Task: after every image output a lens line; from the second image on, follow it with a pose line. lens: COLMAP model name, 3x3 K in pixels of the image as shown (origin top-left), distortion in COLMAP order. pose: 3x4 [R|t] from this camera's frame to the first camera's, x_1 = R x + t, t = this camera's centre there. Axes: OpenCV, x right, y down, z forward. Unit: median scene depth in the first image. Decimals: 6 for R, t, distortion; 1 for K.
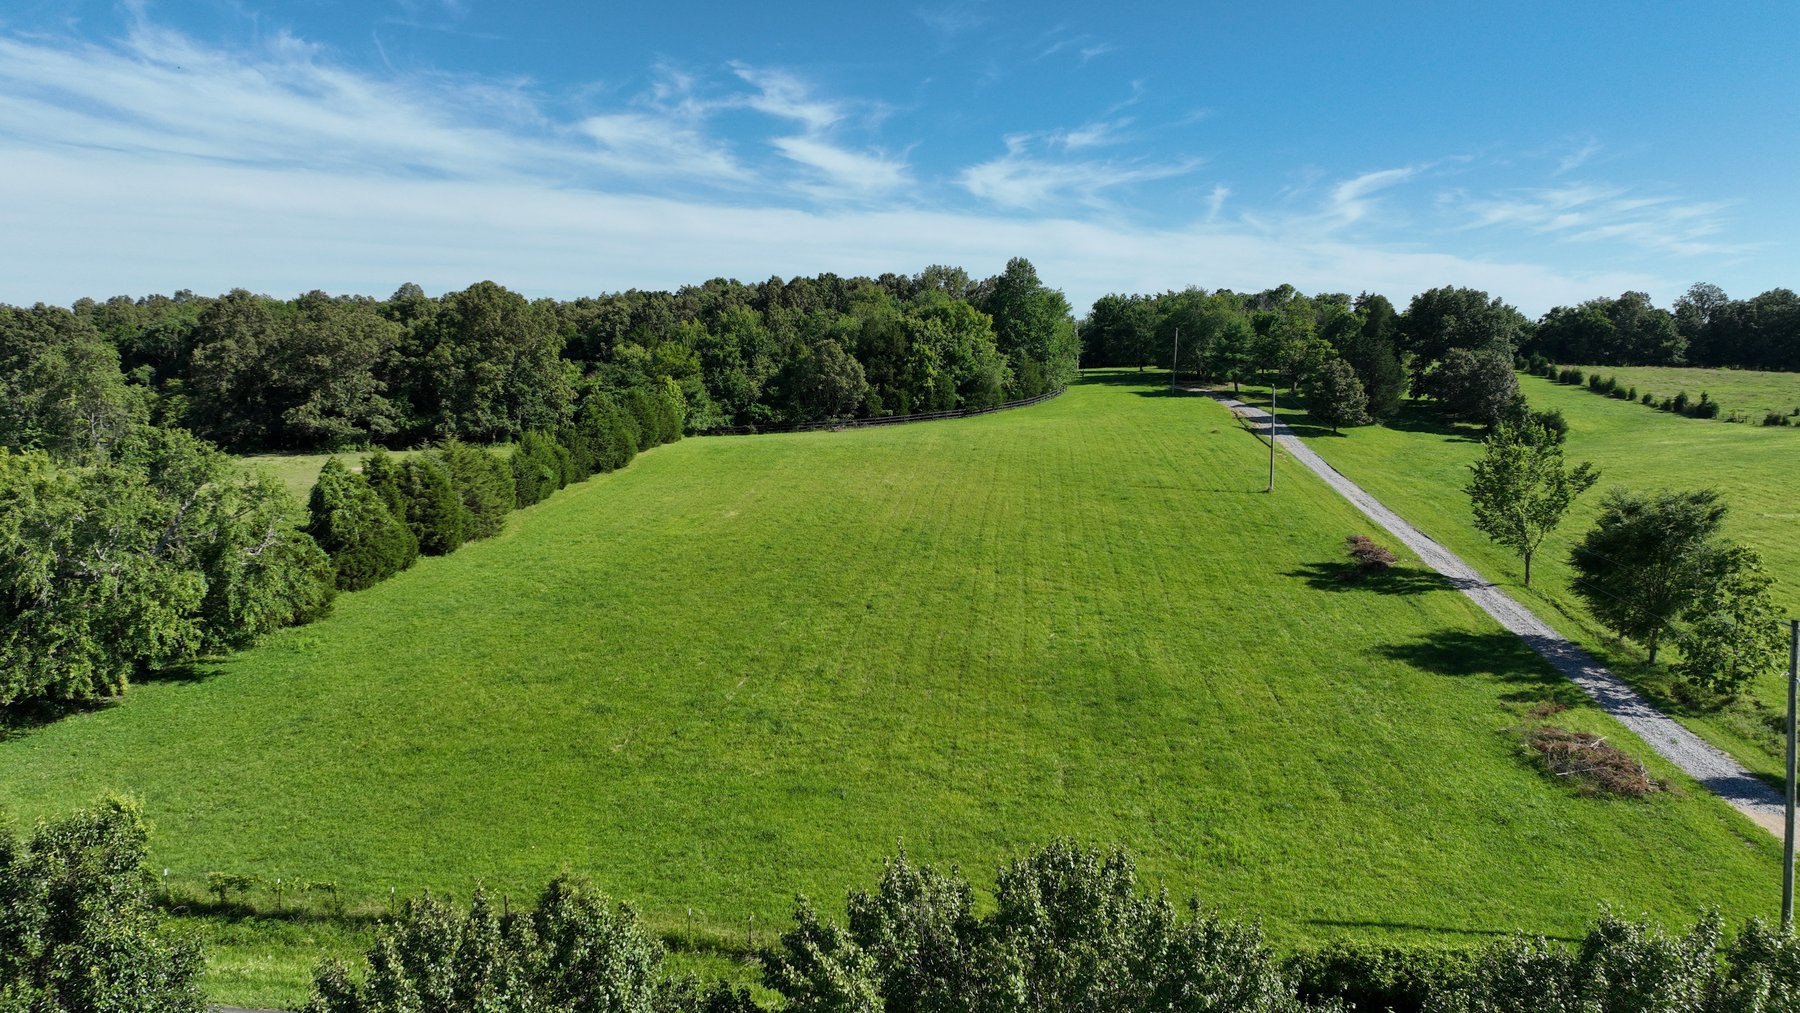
lens RADIAL K [[1261.7, 0, 901.5], [0, 1261.7, 497.9], [0, 0, 1]] dist [-0.005960, 0.018007]
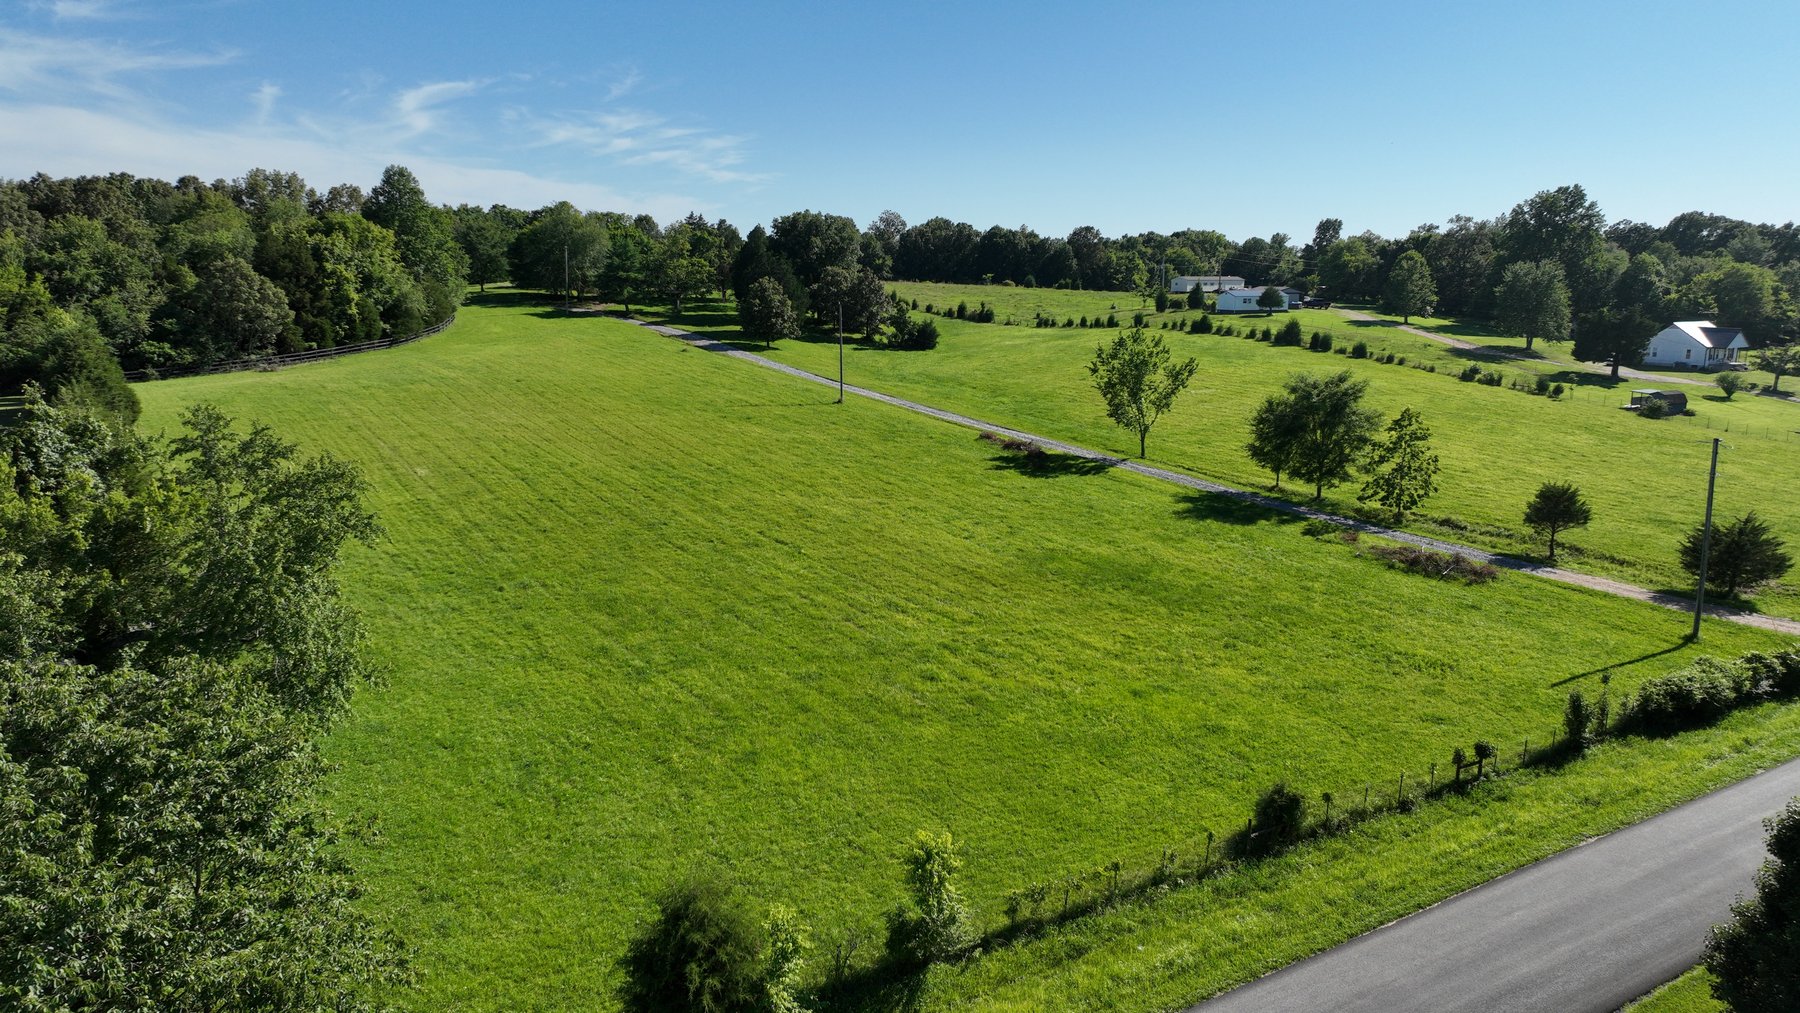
lens RADIAL K [[1261.7, 0, 909.4], [0, 1261.7, 506.4], [0, 0, 1]] dist [-0.005960, 0.018007]
pose [[0.767334, -0.122973, 0.629345, -0.218839], [0.077578, 0.992034, 0.099253, -0.011461], [-0.636537, -0.027337, 0.770761, 0.074967]]
